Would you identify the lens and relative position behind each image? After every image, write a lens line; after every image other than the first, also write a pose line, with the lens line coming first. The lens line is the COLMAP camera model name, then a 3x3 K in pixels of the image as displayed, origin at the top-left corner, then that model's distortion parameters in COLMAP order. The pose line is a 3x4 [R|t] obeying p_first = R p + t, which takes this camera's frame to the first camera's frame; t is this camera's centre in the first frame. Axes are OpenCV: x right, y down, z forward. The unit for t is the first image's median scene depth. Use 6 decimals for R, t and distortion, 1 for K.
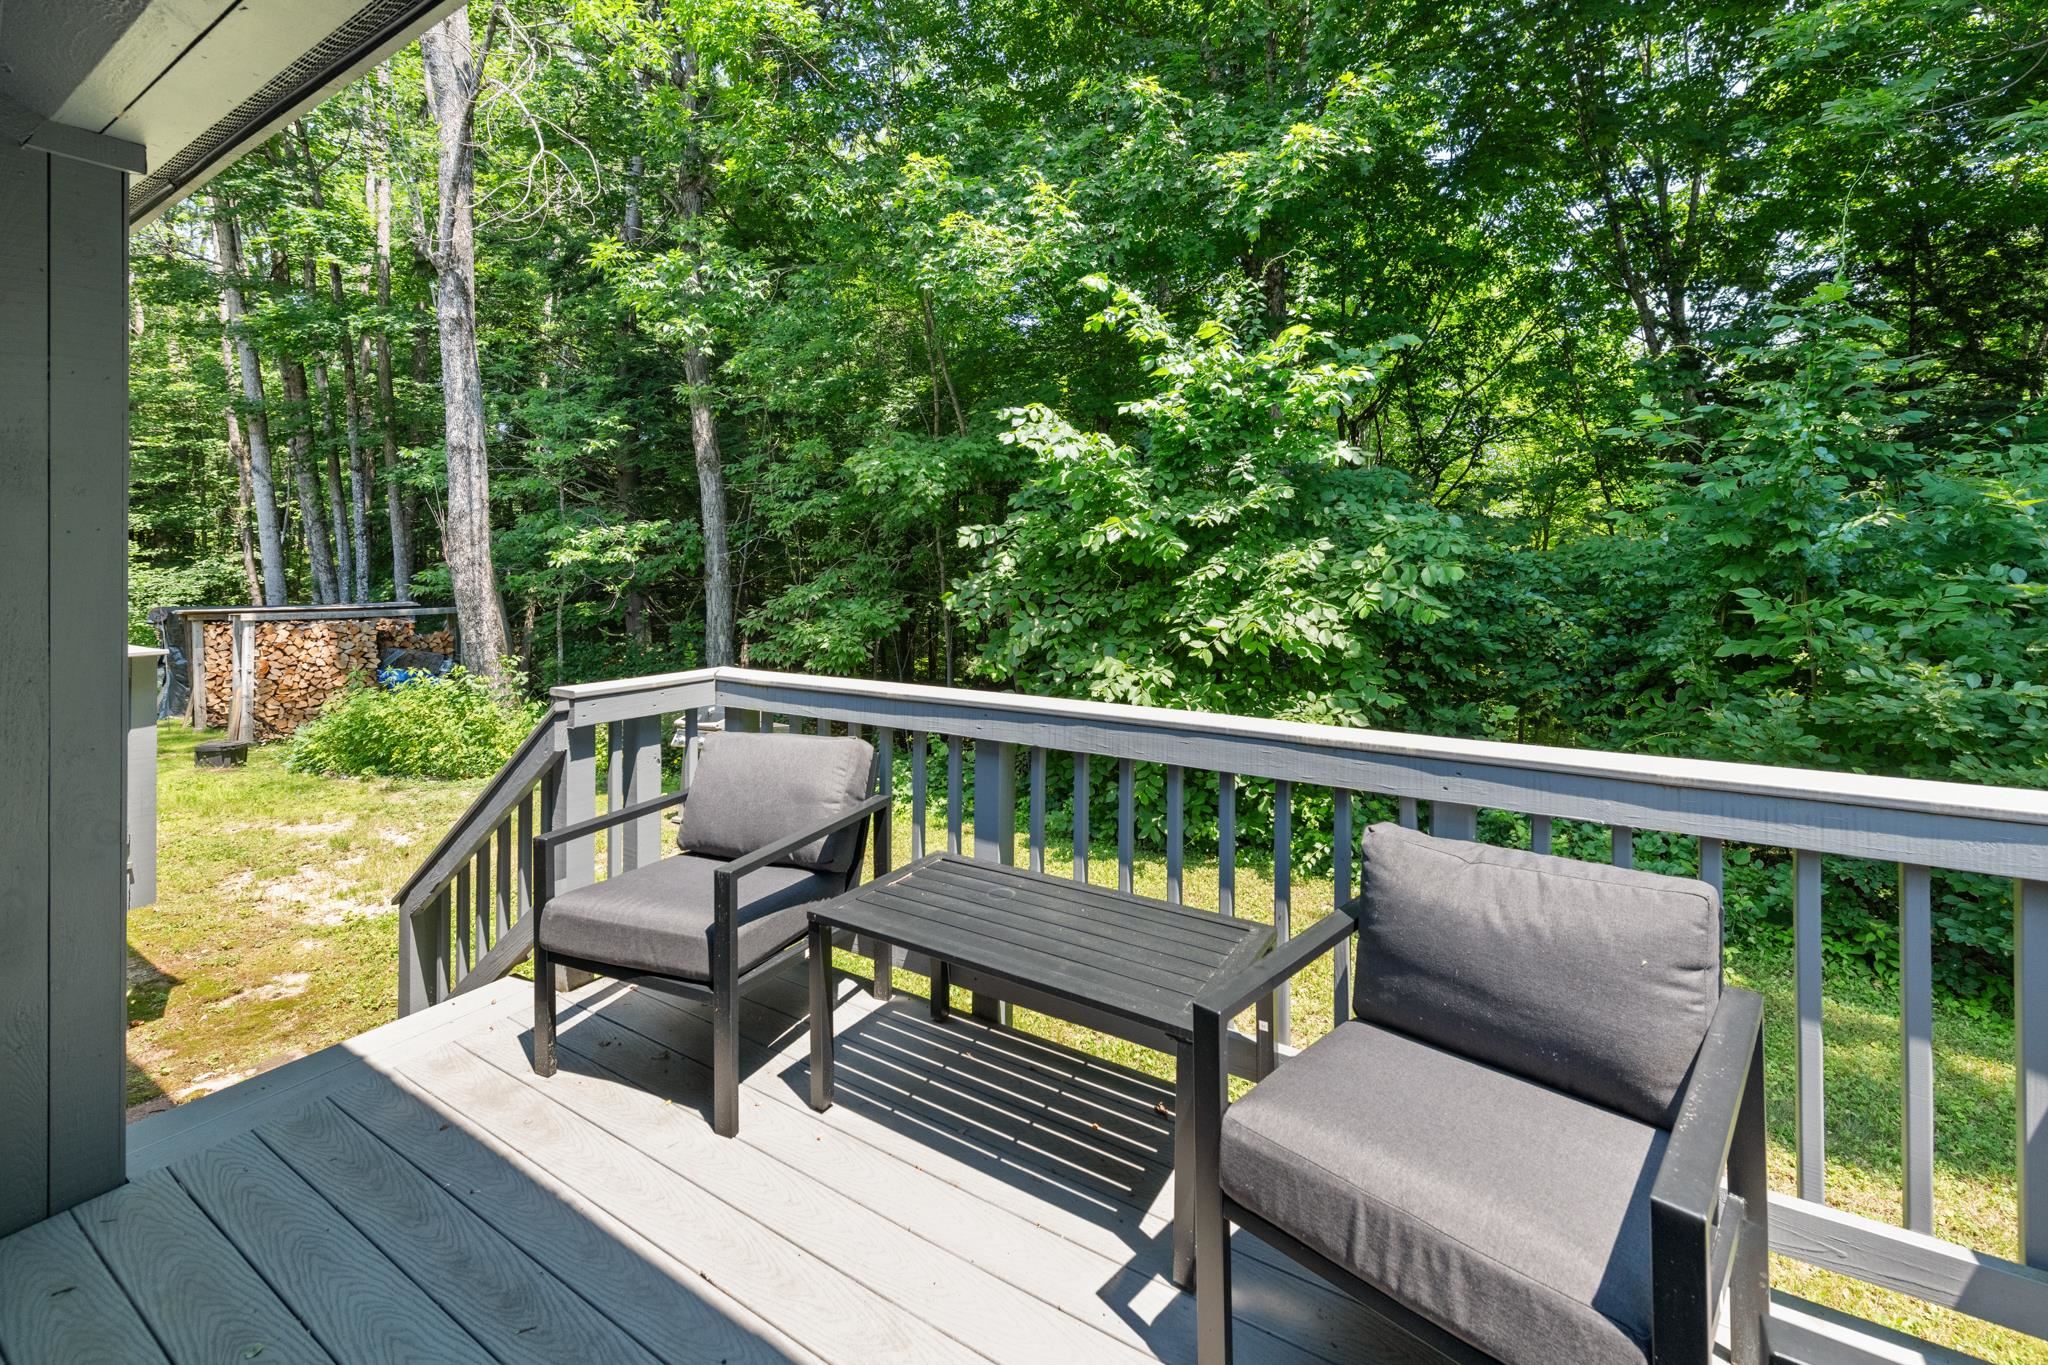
lens RADIAL K [[831.7, 0, 1025.6], [0, 831.7, 576.9], [0, 0, 1]] dist [0.001069, 0.000051]
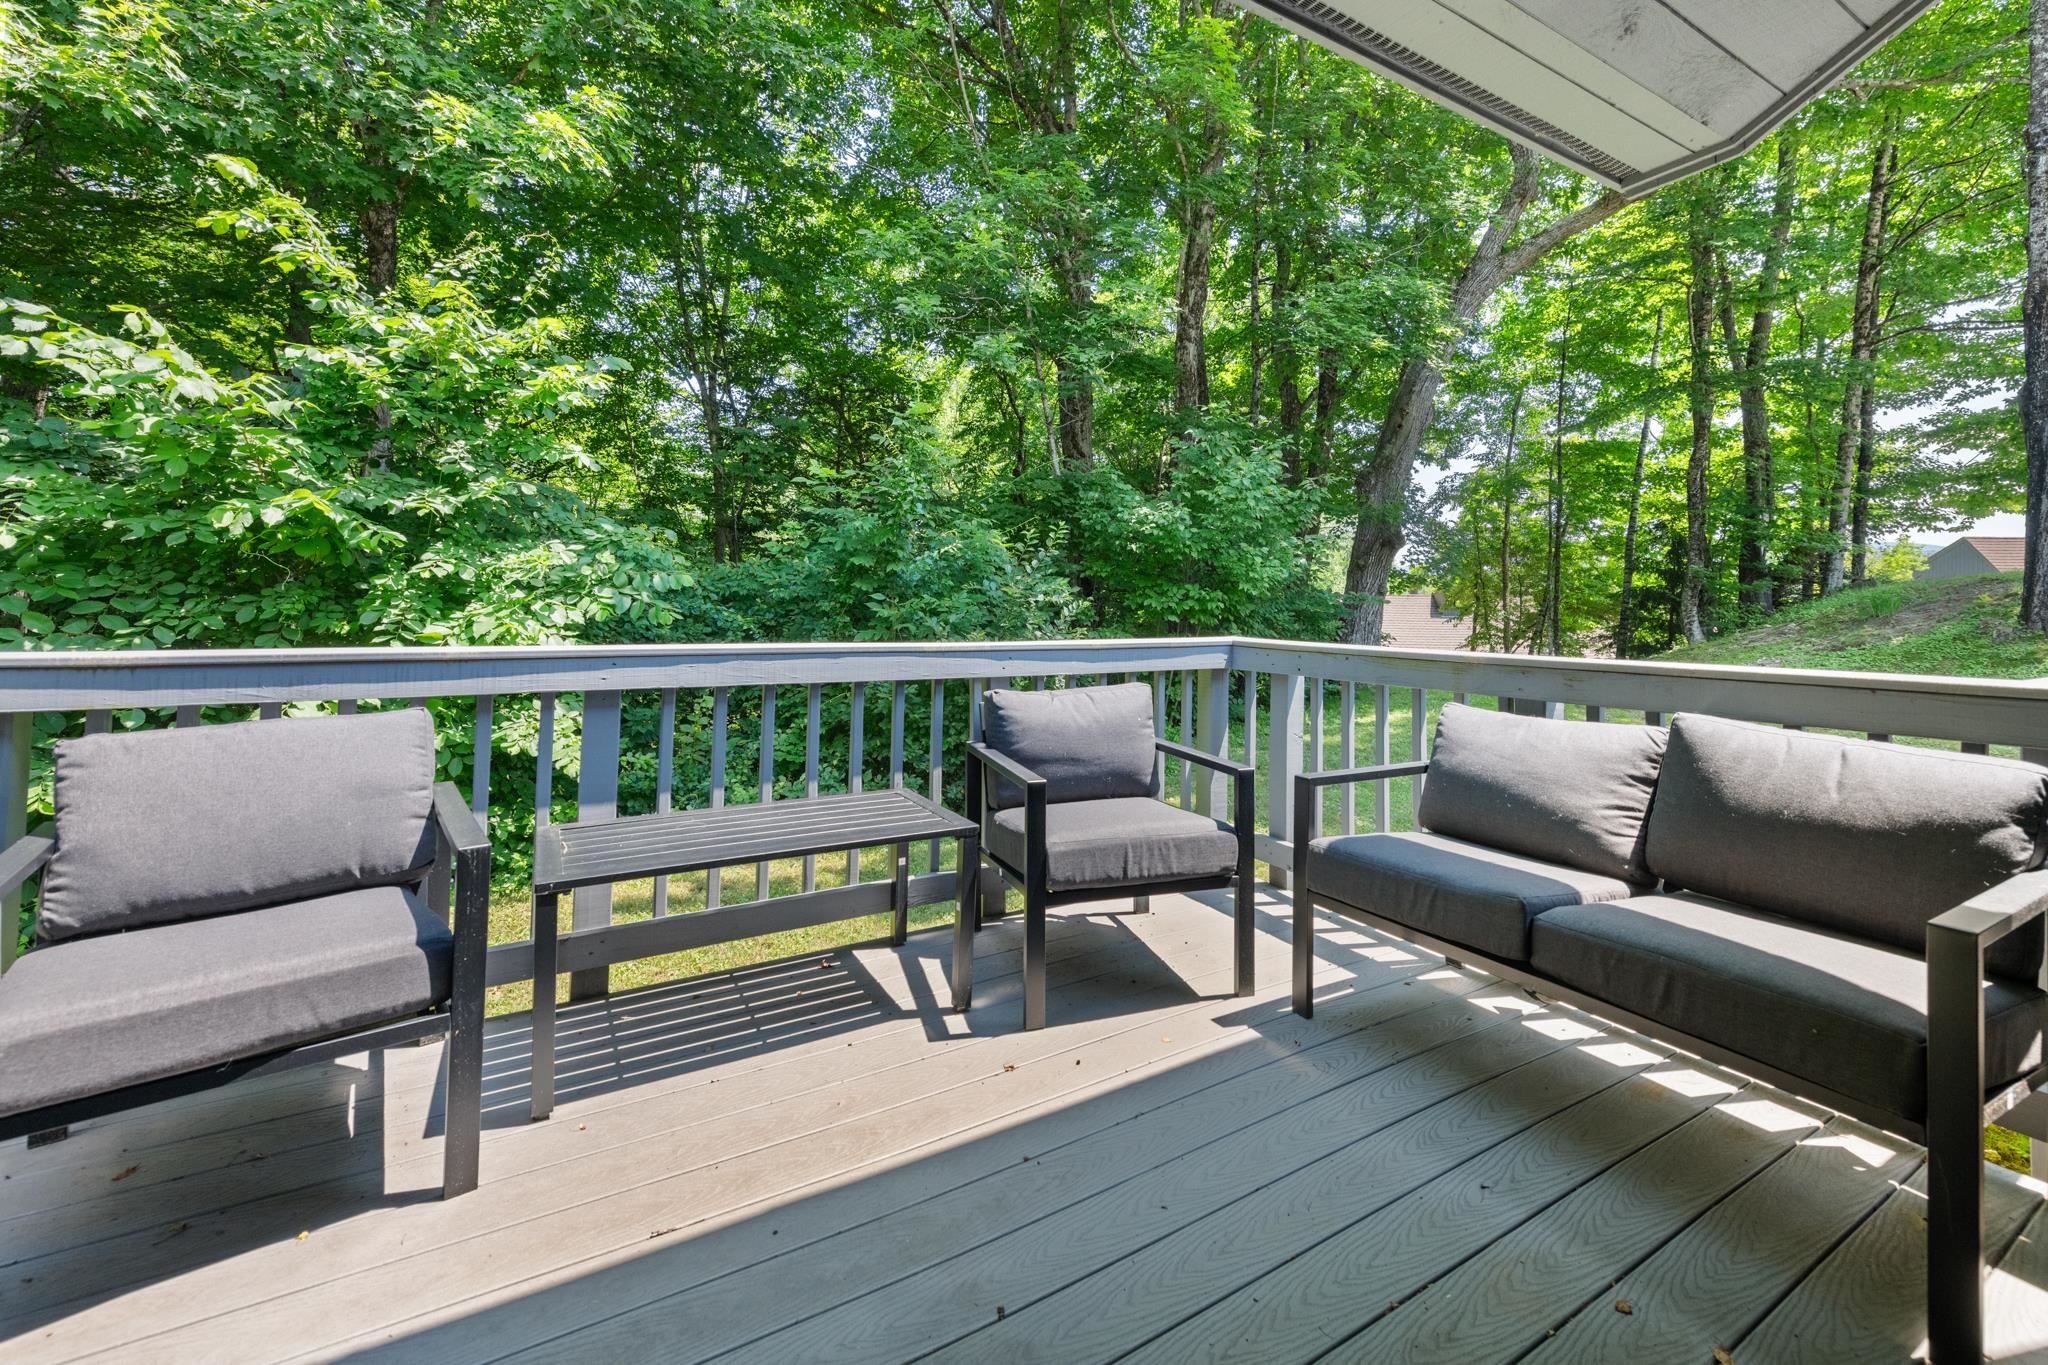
lens RADIAL K [[825.2, 0, 1026.8], [0, 825.2, 599.0], [0, 0, 1]] dist [0.000615, 0.000095]
pose [[0.486679, 0.015259, 0.873447, -0.222862], [-0.005974, 0.999882, -0.014139, 0.032627], [-0.873560, 0.001663, 0.486713, 0.042548]]
